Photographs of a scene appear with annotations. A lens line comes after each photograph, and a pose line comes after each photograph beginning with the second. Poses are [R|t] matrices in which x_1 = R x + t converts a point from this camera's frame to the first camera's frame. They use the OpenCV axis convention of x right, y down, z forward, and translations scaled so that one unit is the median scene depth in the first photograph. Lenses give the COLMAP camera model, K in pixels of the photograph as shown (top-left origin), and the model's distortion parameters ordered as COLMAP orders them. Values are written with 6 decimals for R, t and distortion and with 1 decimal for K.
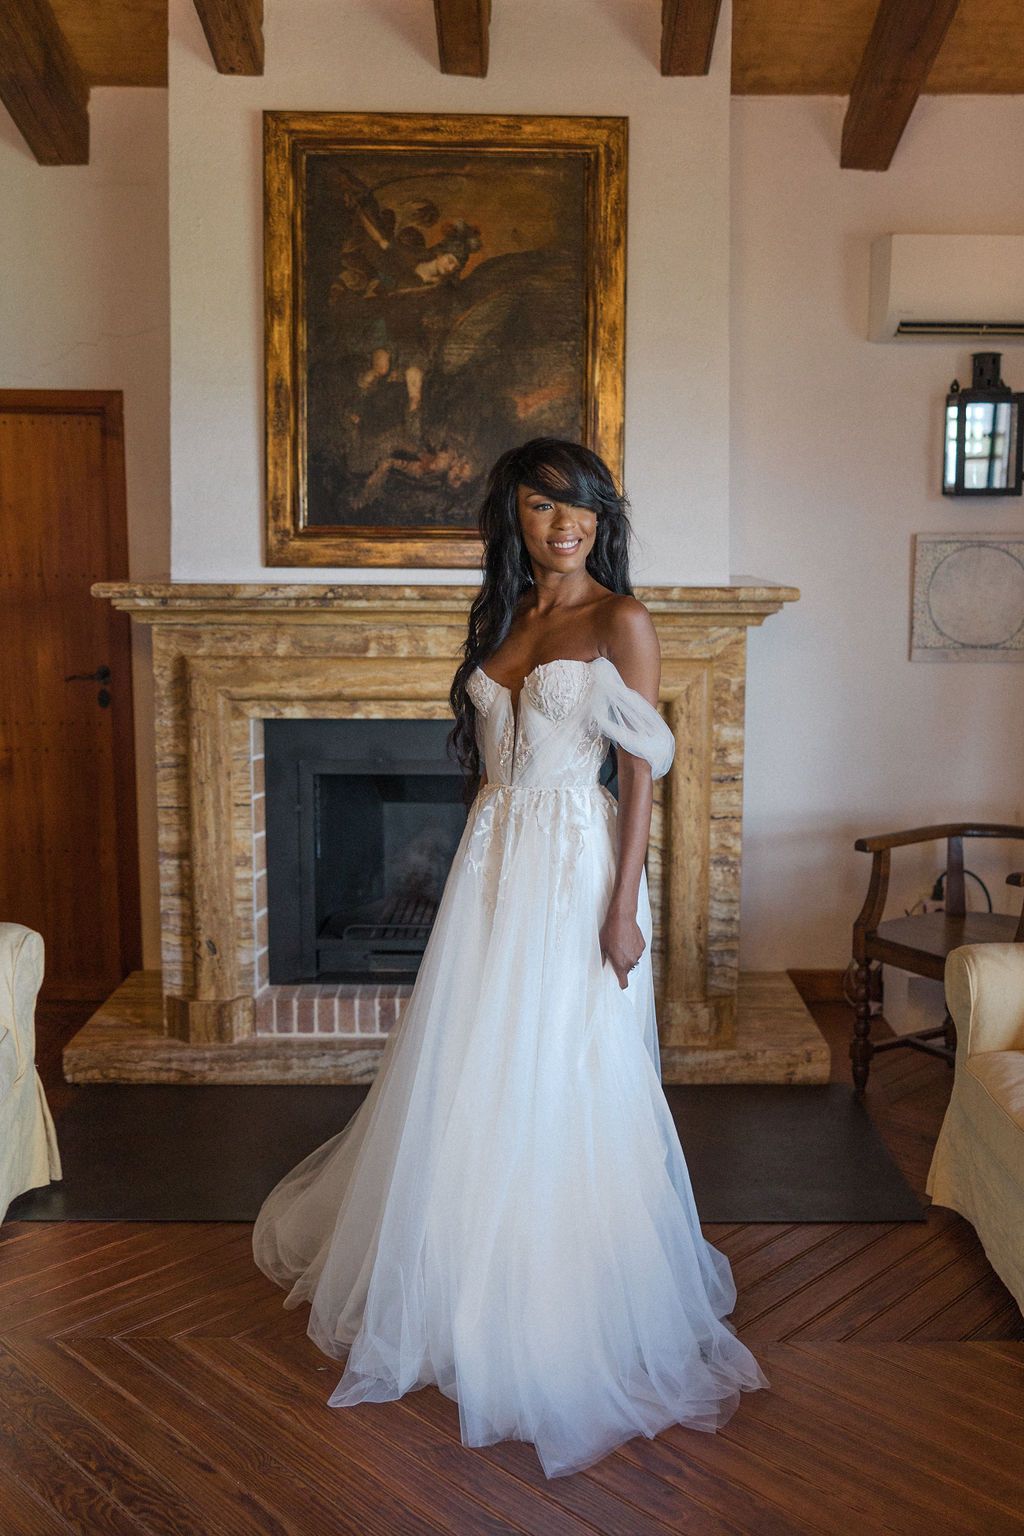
lens RADIAL K [[1727.6, 0, 515.1], [0, 1727.6, 774.7], [0, 0, 1]] dist [0.001131, 0.000000]
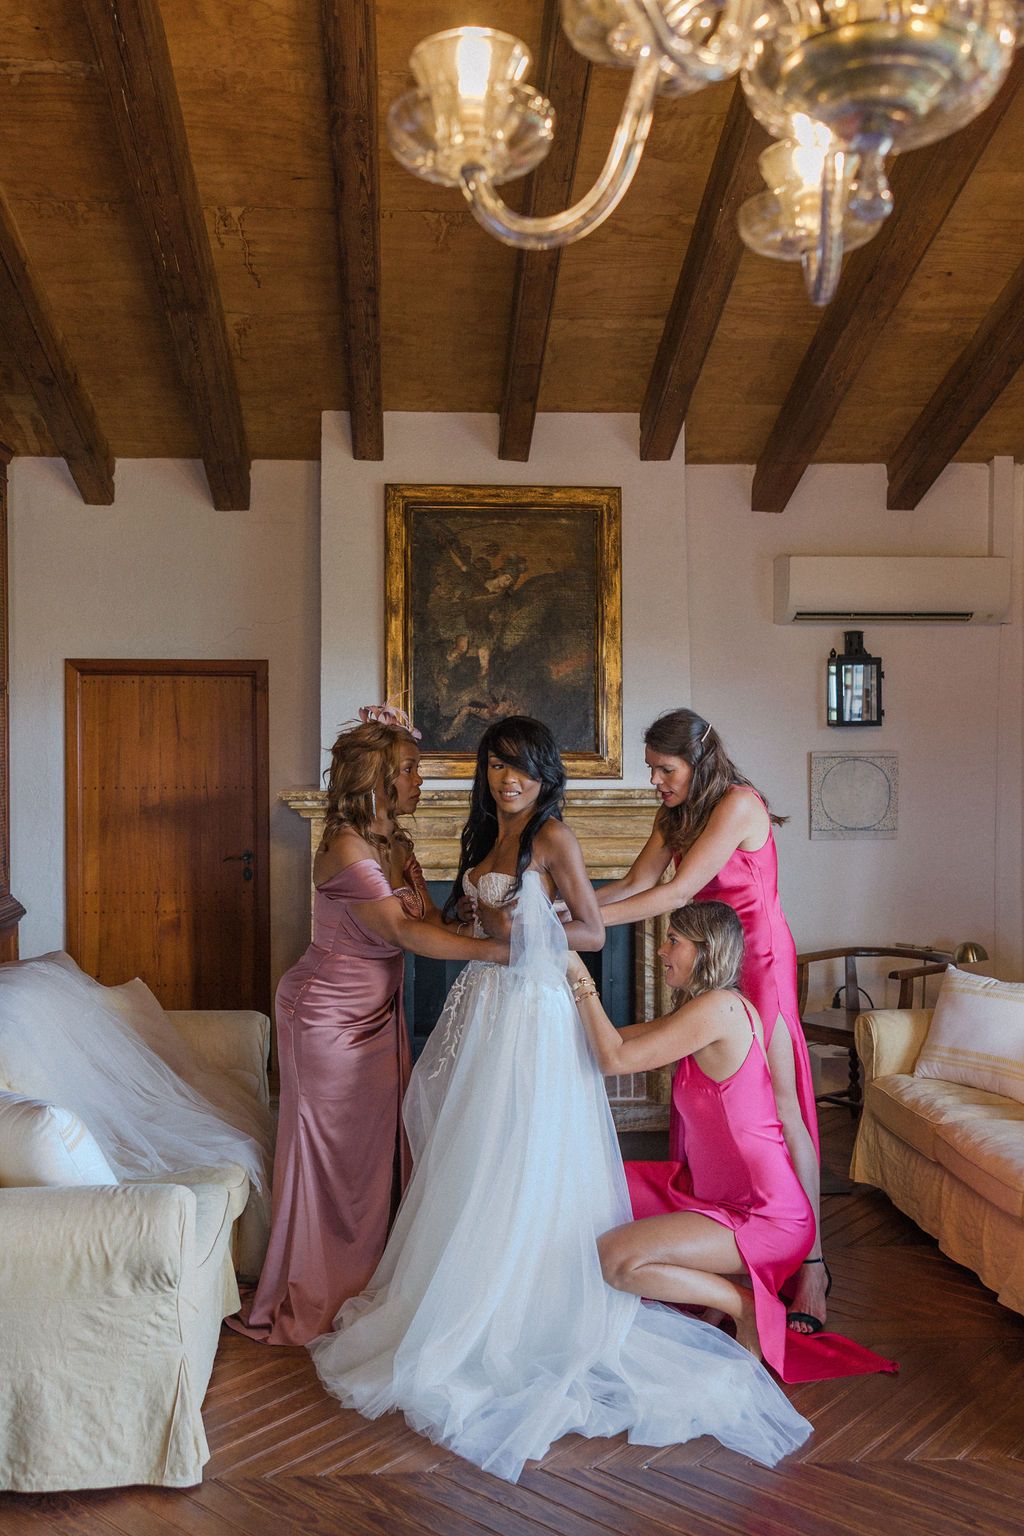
lens RADIAL K [[1565.0, 0, 507.4], [0, 1565.0, 764.6], [0, 0, 1]] dist [0.030883, 0.000000]
pose [[0.998103, -0.010690, 0.060625, -0.122422], [0.018453, 0.991477, -0.128970, 0.043380], [-0.058730, 0.129845, 0.989794, -0.344697]]
